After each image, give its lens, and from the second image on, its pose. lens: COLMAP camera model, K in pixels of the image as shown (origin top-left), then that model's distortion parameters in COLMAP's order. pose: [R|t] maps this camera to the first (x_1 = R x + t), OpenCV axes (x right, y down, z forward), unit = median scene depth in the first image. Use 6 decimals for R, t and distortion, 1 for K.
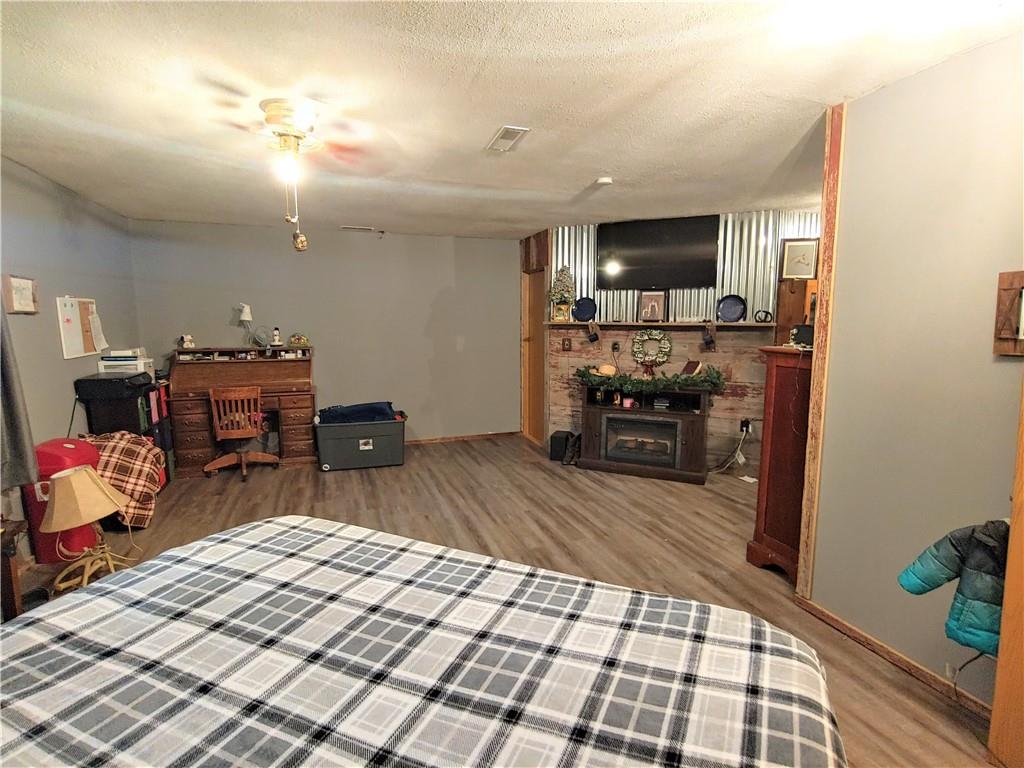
lens RADIAL K [[492.8, 0, 512.7], [0, 492.8, 378.5], [0, 0, 1]] dist [-0.011687, -0.005096]
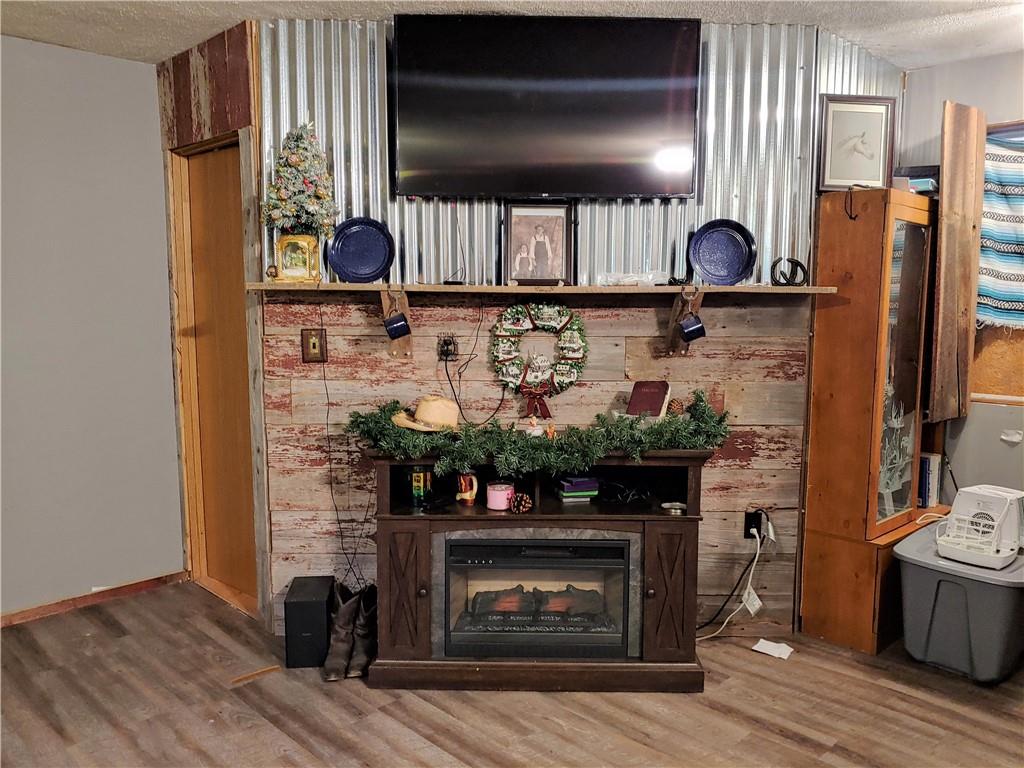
lens RADIAL K [[777.9, 0, 510.0], [0, 777.9, 389.1], [0, 0, 1]] dist [-0.004734, -0.010324]
pose [[0.902534, -0.049630, 0.427750, -0.009570], [0.046934, 0.998756, 0.016853, -0.042316], [-0.428054, 0.004866, 0.903740, 0.443627]]
